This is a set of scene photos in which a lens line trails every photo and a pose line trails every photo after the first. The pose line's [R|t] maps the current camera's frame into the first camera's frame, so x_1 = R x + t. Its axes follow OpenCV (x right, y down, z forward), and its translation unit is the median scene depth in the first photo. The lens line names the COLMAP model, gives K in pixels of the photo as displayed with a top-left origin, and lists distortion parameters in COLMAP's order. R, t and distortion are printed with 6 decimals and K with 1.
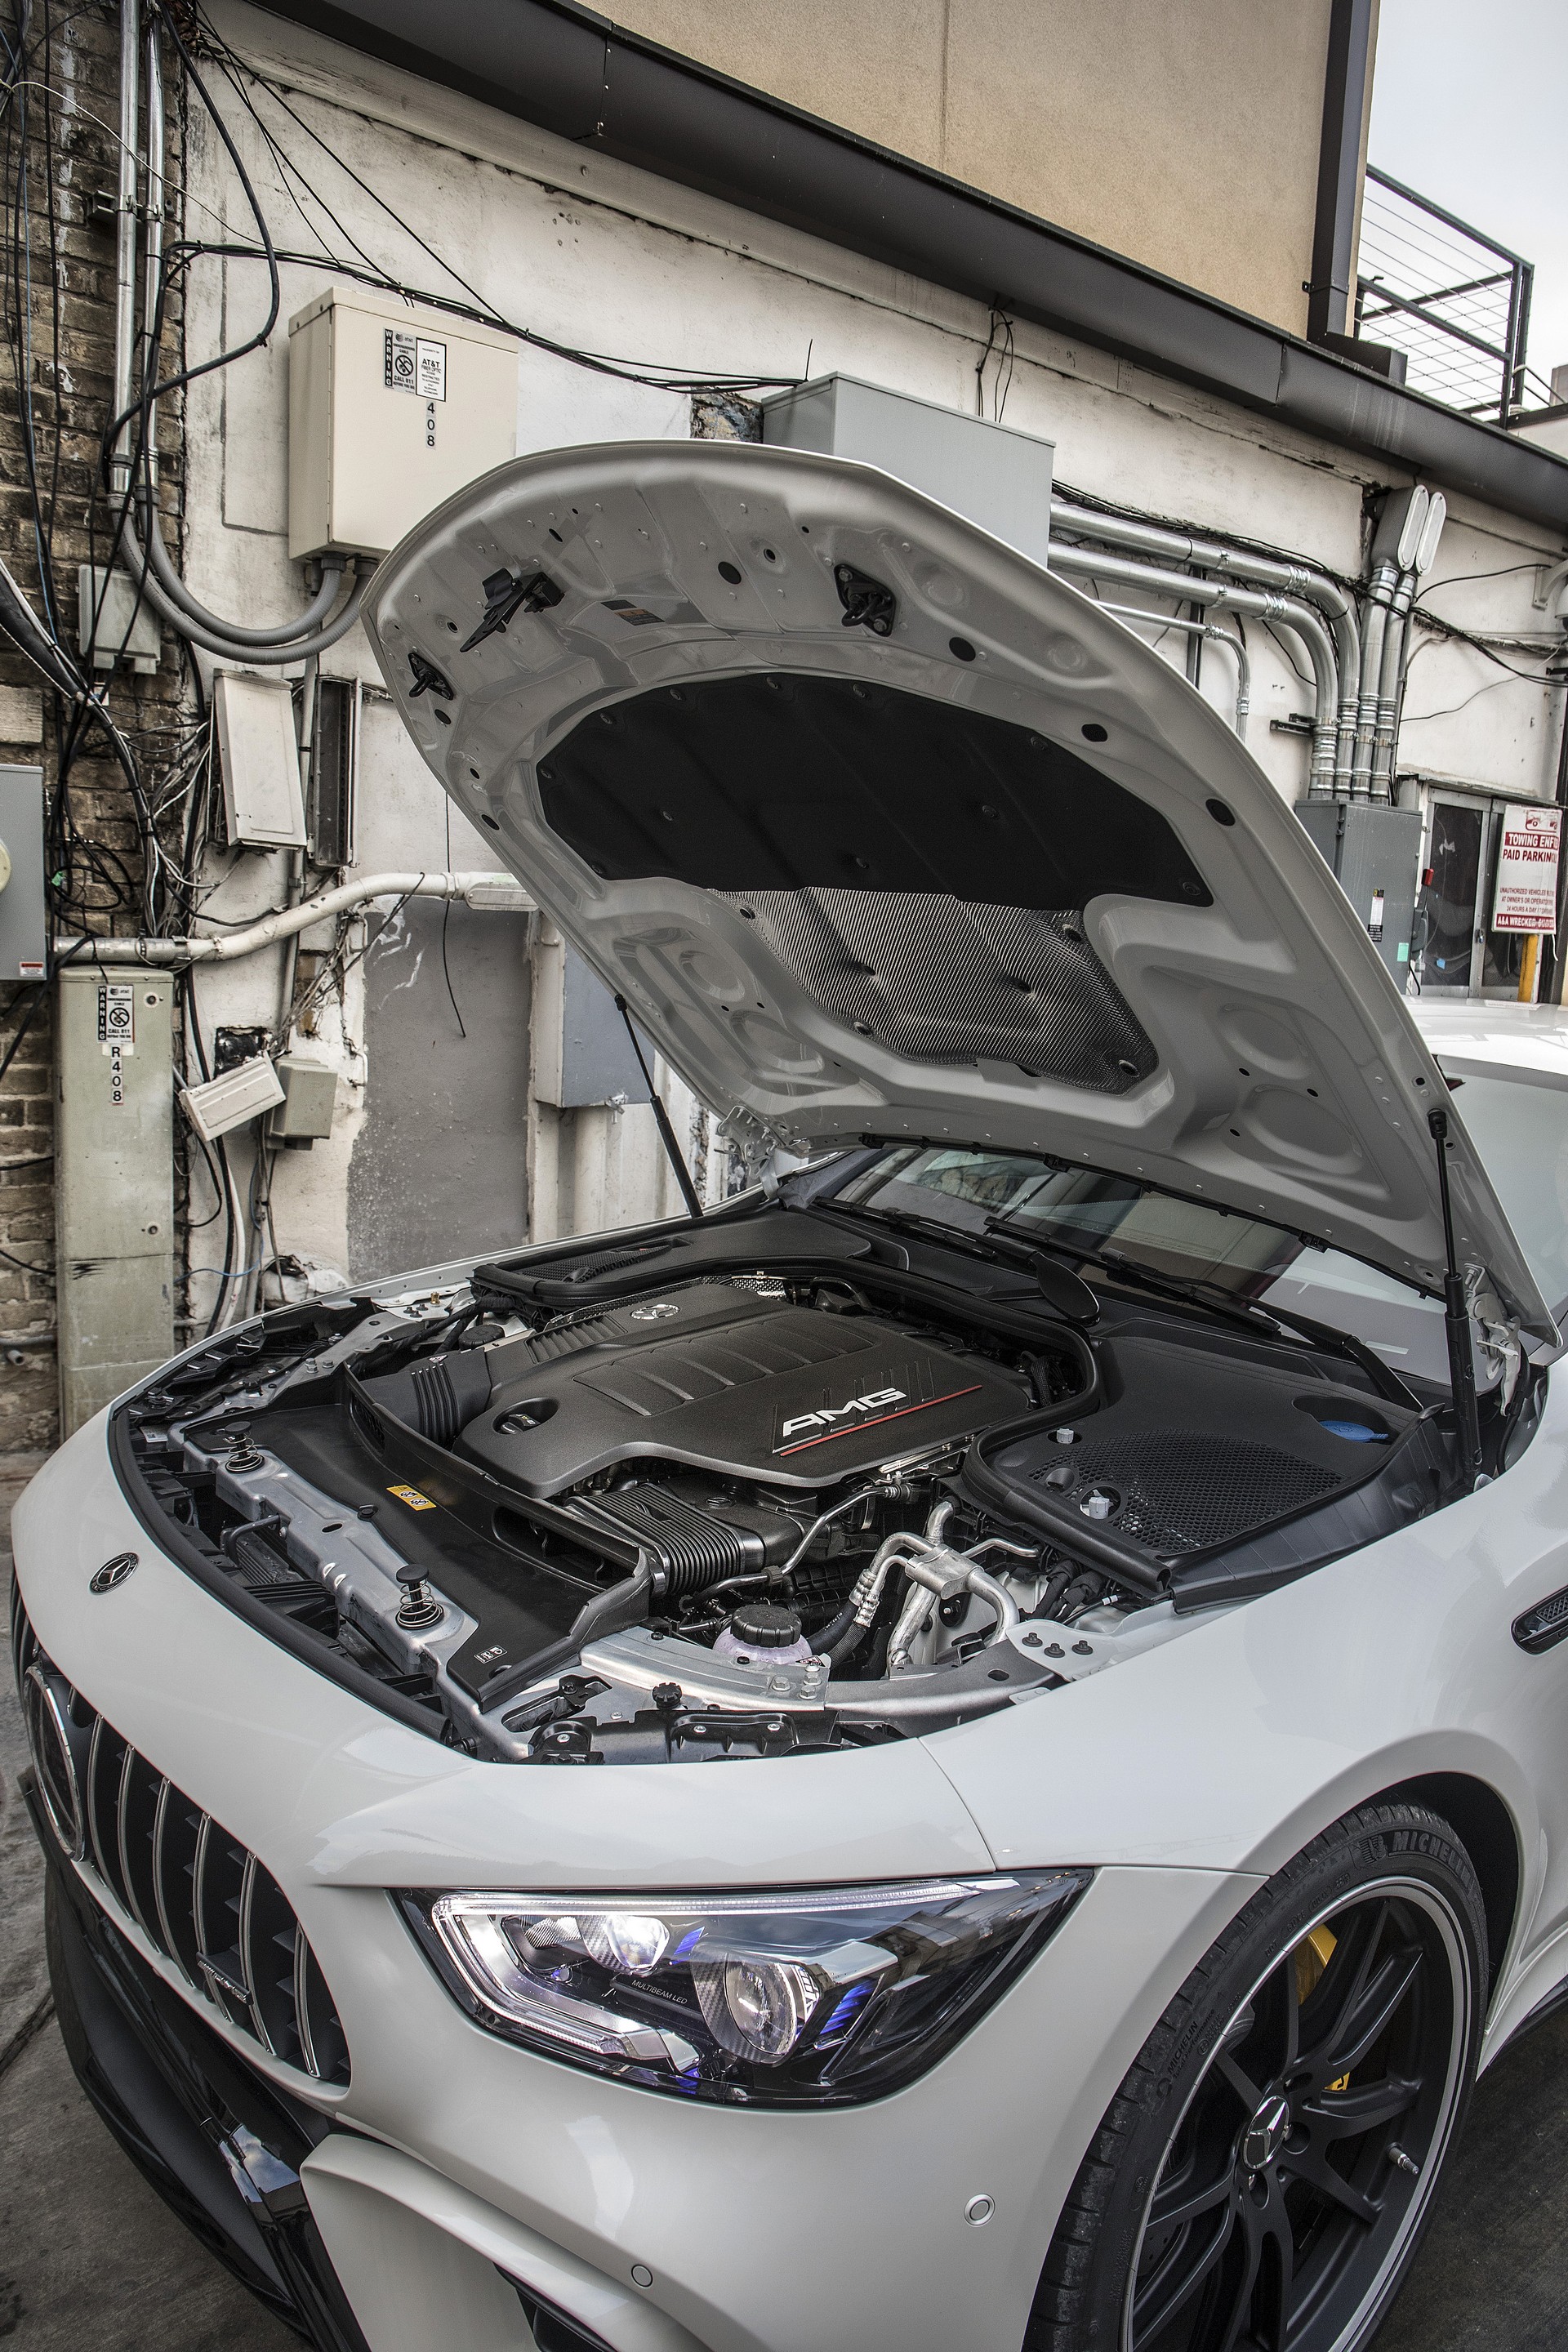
lens RADIAL K [[1662.8, 0, 789.6], [0, 1662.8, 1188.5], [0, 0, 1]] dist [-0.063301, 0.058075]
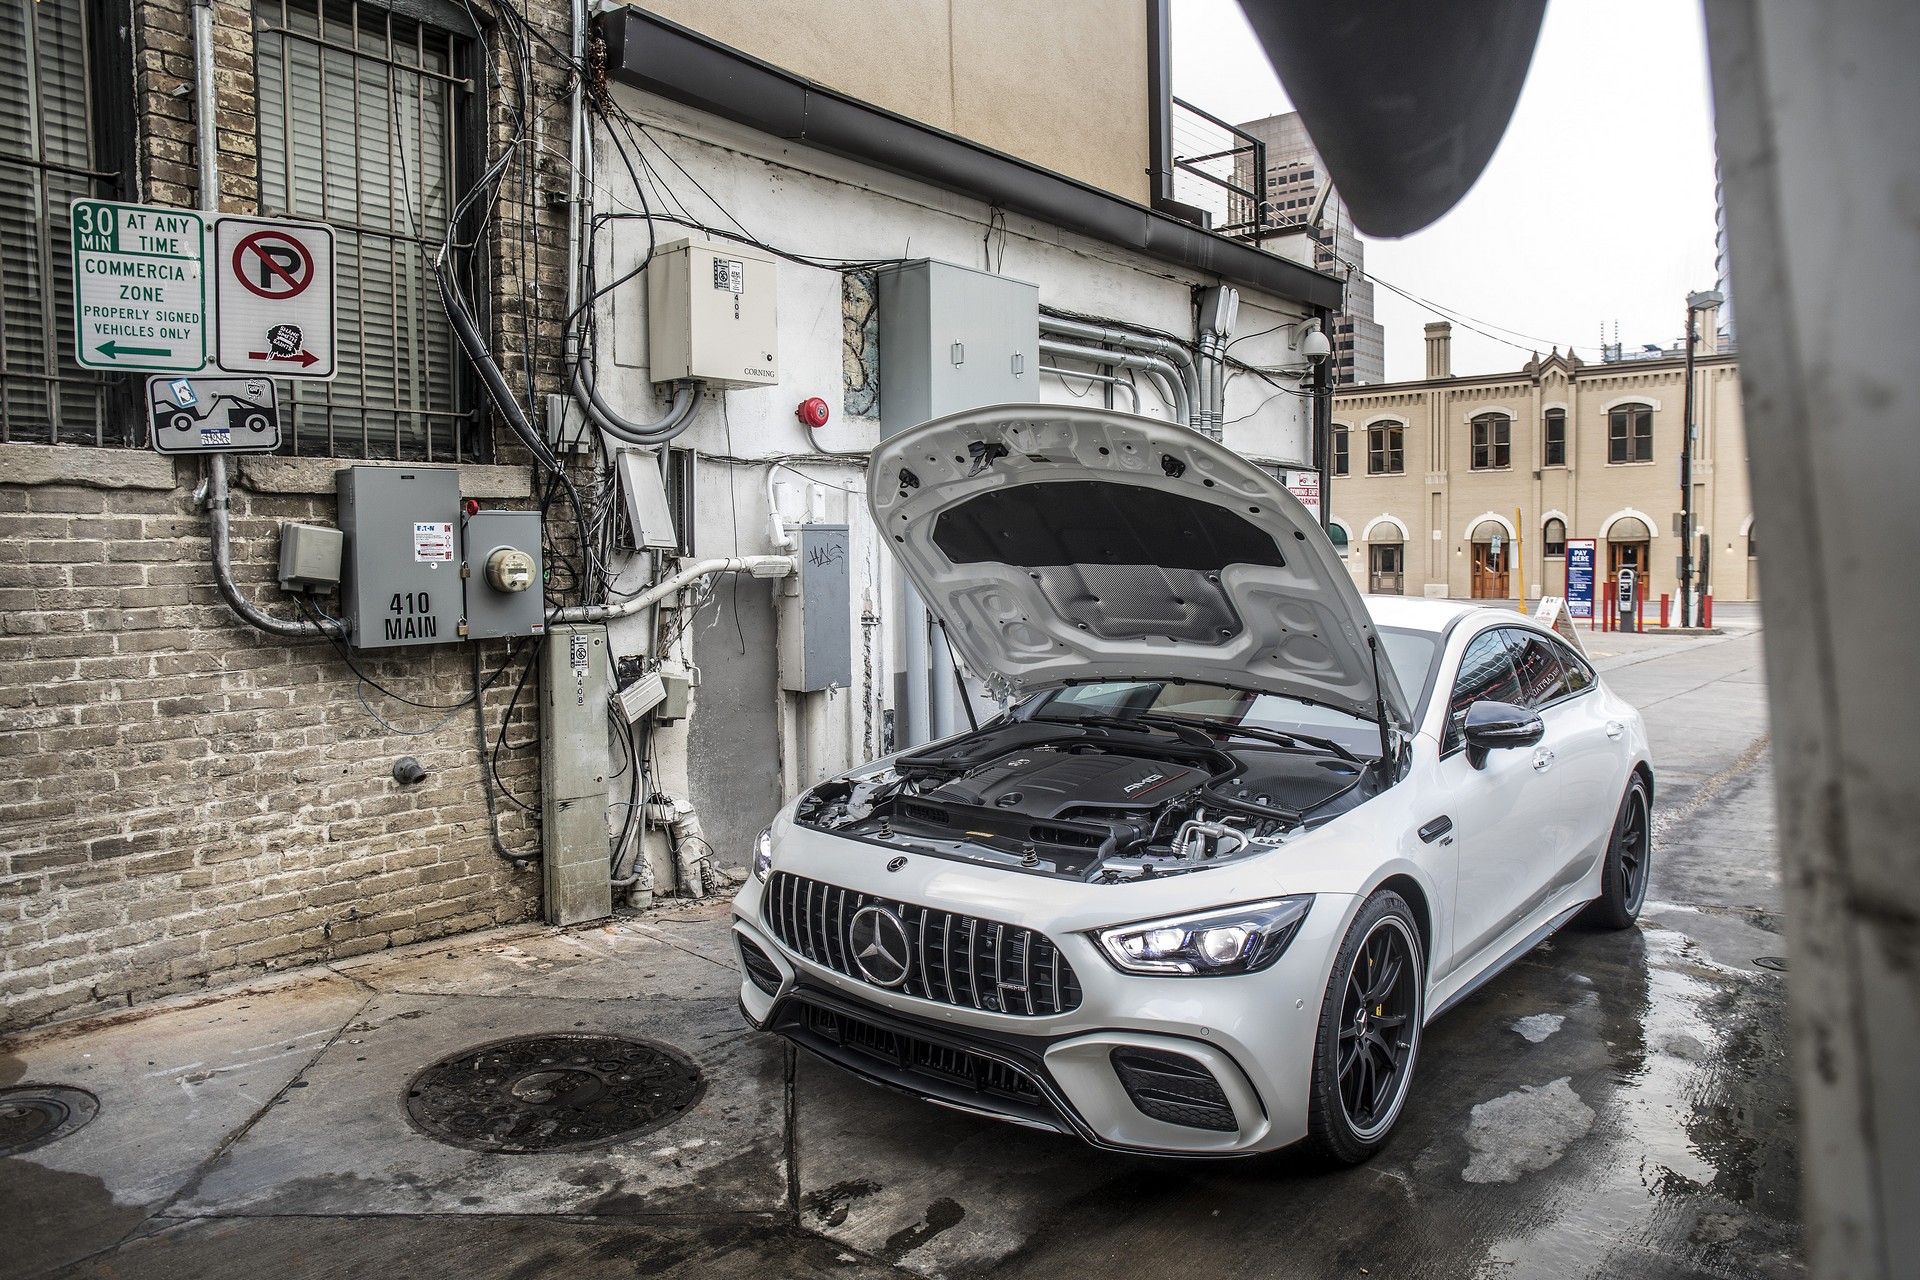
lens RADIAL K [[1357.4, 0, 966.6], [0, 1357.4, 653.8], [0, 0, 1]] dist [-0.063301, 0.058075]
pose [[0.977388, -0.071359, 0.199049, -0.290628], [0.088410, 0.993016, -0.078126, 0.039167], [-0.192084, 0.093957, 0.976870, -0.426737]]
